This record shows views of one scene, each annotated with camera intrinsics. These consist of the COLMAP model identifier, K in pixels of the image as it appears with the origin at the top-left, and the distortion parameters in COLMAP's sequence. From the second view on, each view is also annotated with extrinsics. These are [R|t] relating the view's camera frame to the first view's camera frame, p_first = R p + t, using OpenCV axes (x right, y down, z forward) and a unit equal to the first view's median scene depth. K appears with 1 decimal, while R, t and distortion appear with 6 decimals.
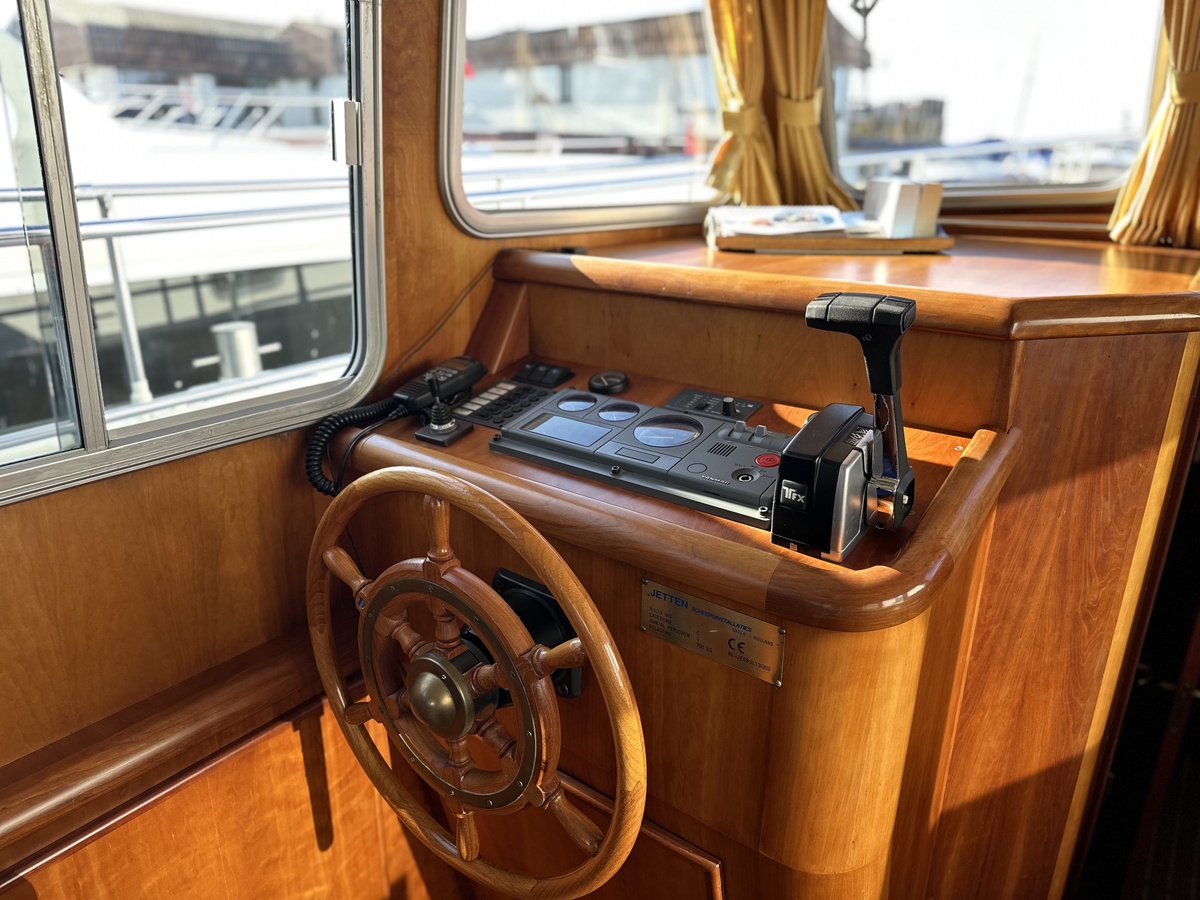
lens RADIAL K [[841.0, 0, 597.4], [0, 841.0, 453.5], [0, 0, 1]] dist [0.038208, -0.044279]
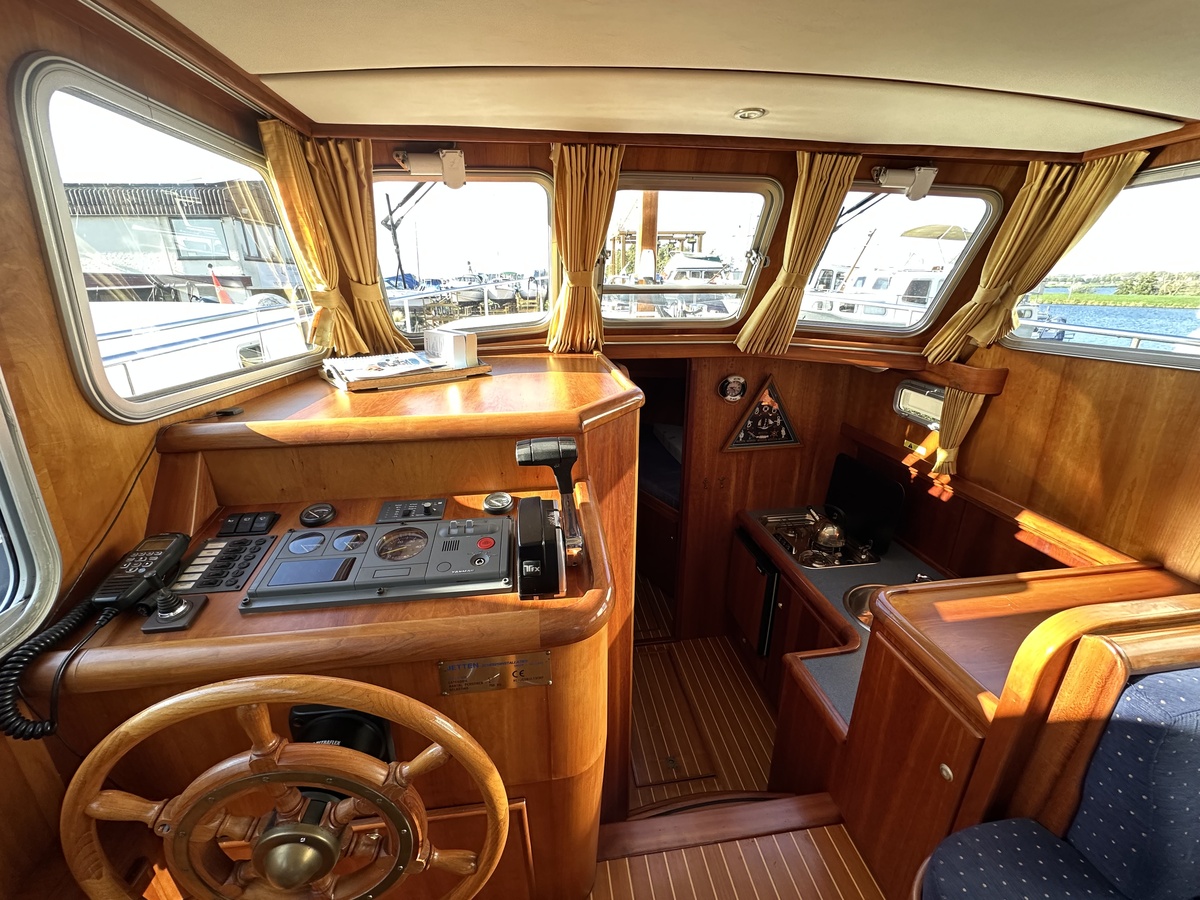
lens RADIAL K [[476.3, 0, 599.9], [0, 476.3, 449.7], [0, 0, 1]] dist [-0.004280, 0.000568]
pose [[0.709581, -0.244018, 0.661022, -0.151669], [0.245765, 0.964917, 0.092382, -0.155841], [-0.660374, 0.096904, 0.744658, 0.171801]]
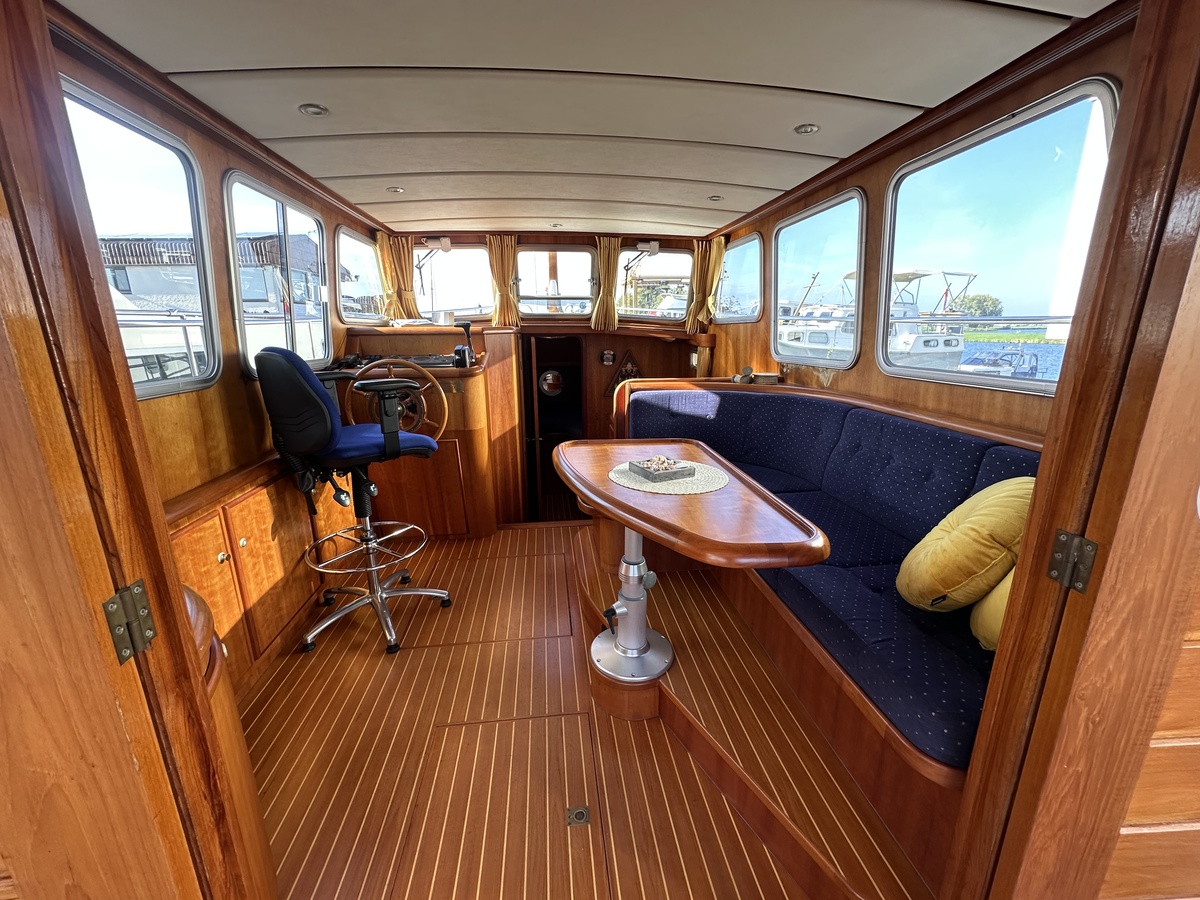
lens RADIAL K [[476.3, 0, 600.4], [0, 476.3, 450.6], [0, 0, 1]] dist [-0.004280, 0.000568]
pose [[0.721156, -0.188400, 0.666663, -0.963519], [0.244510, 0.969600, 0.009514, 0.624599], [-0.648189, 0.156145, 0.745298, -1.381278]]
